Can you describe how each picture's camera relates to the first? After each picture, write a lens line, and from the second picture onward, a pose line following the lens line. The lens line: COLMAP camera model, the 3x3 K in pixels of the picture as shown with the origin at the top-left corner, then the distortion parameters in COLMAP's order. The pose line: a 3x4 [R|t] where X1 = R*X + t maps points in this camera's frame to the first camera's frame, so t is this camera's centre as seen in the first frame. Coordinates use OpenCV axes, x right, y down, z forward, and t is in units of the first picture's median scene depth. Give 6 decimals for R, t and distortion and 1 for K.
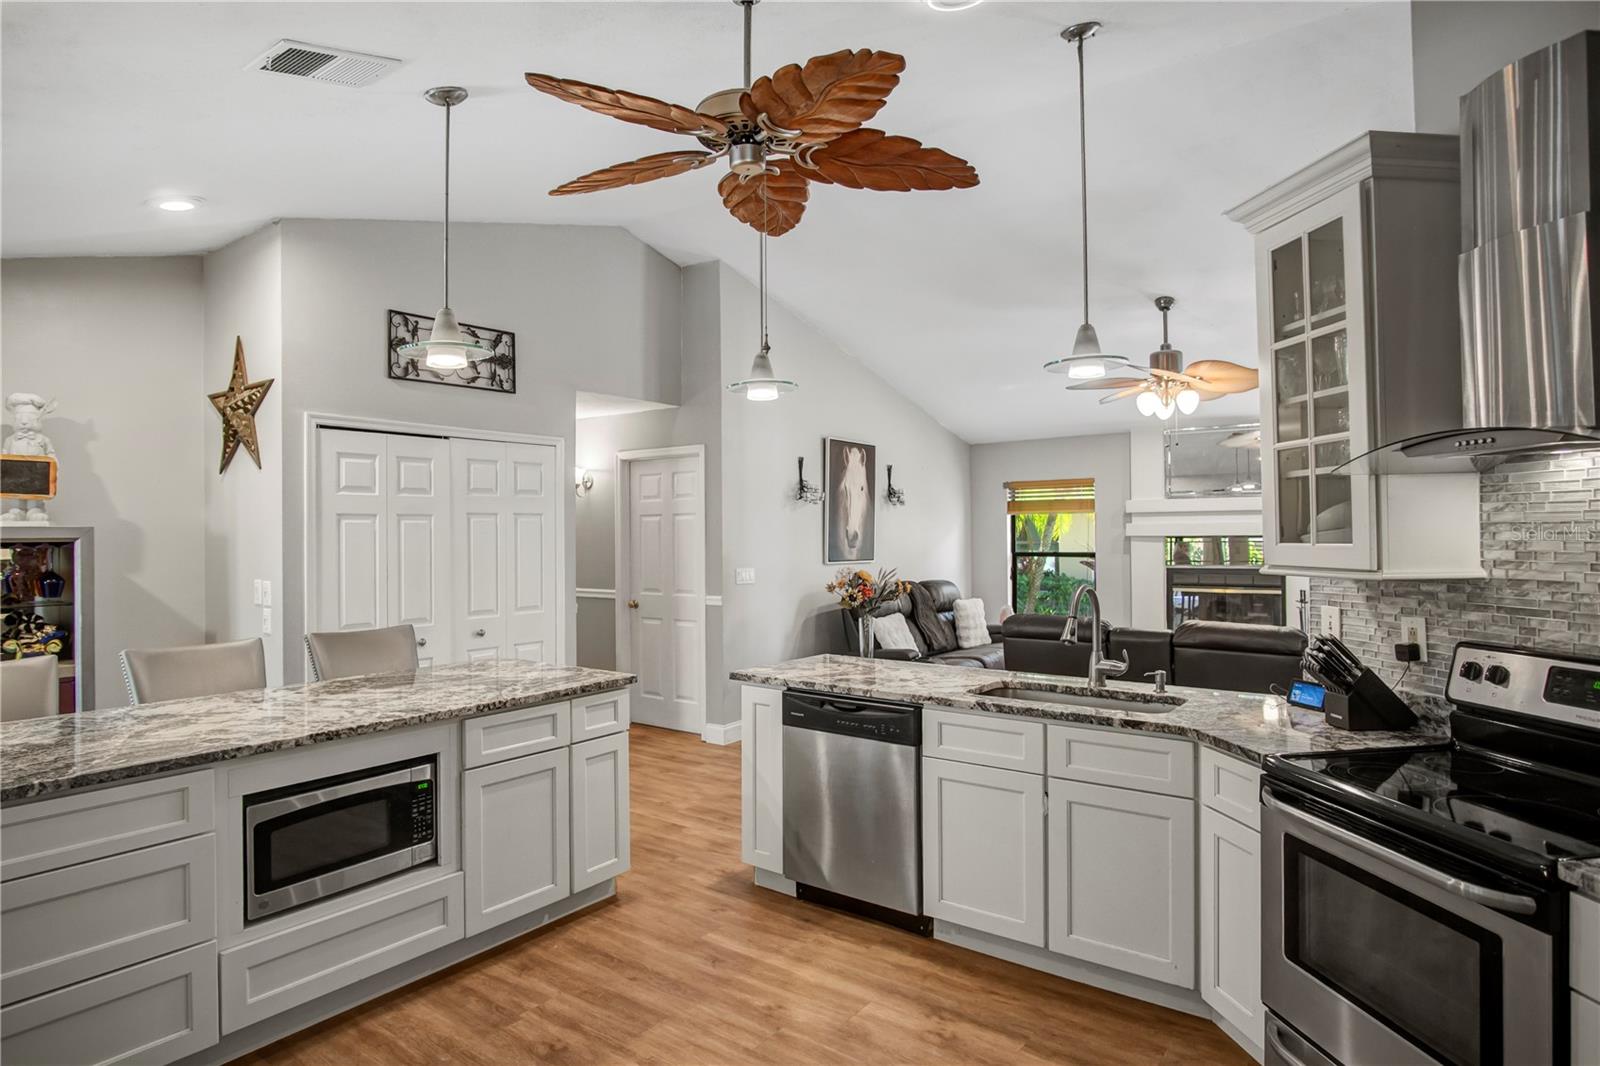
lens RADIAL K [[900.9, 0, 805.4], [0, 900.9, 525.1], [0, 0, 1]] dist [-0.002546, 0.000058]
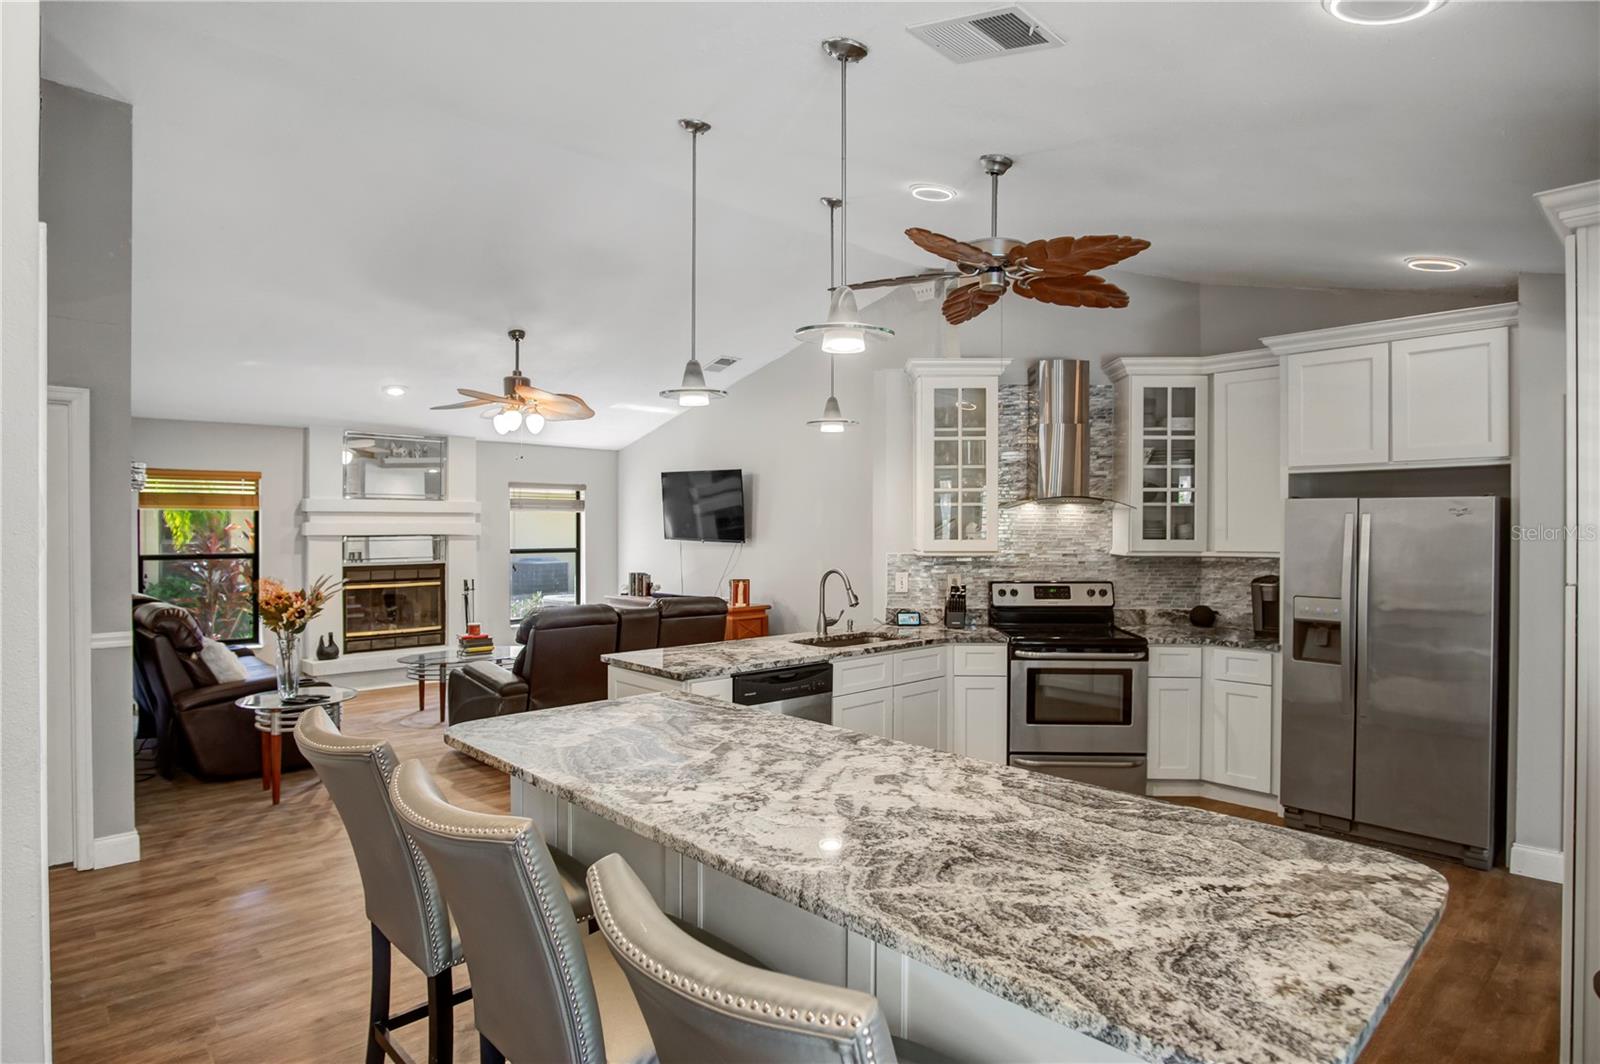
lens RADIAL K [[866.7, 0, 797.7], [0, 866.7, 529.4], [0, 0, 1]] dist [-0.020819, 0.000836]
pose [[0.185421, 0.003061, 0.982654, -0.507379], [-0.011112, 0.999938, -0.001018, 0.001213], [-0.982596, -0.010730, 0.185443, 0.350379]]
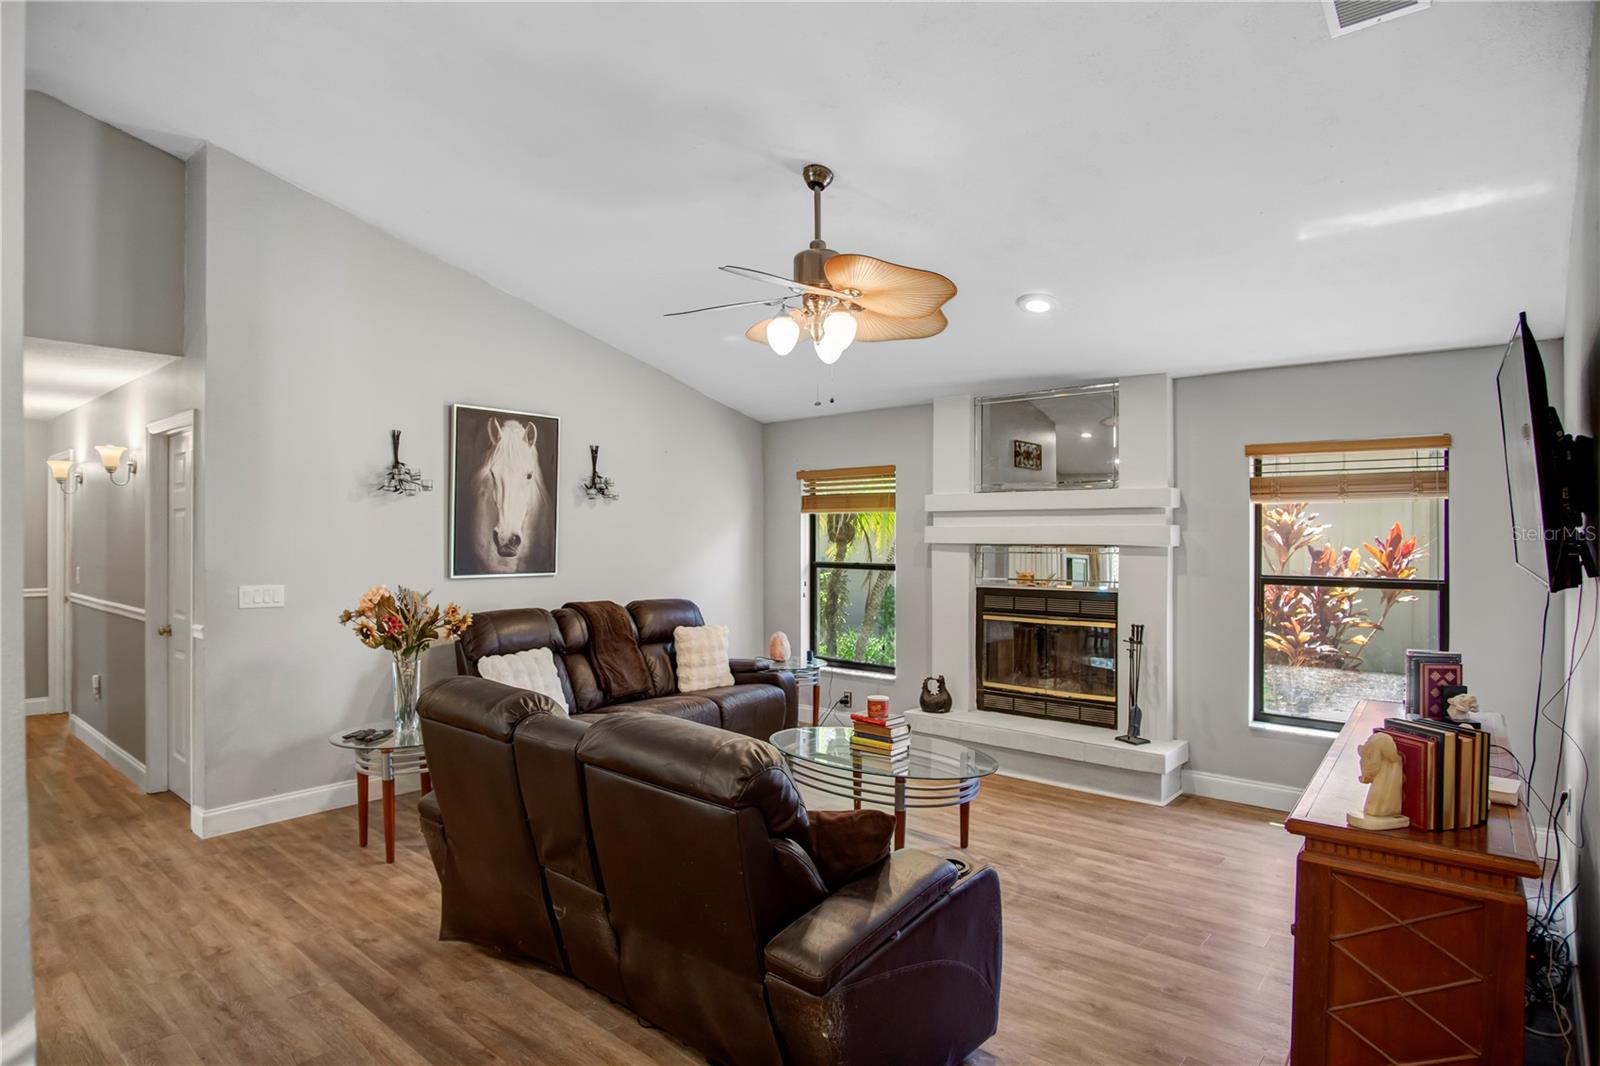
lens RADIAL K [[866.7, 0, 795.1], [0, 866.7, 528.4], [0, 0, 1]] dist [-0.020819, 0.000836]
pose [[0.995347, 0.007756, -0.096039, 0.357534], [-0.007427, 0.999965, 0.003782, -0.002014], [0.096065, -0.003051, 0.995370, 0.319092]]
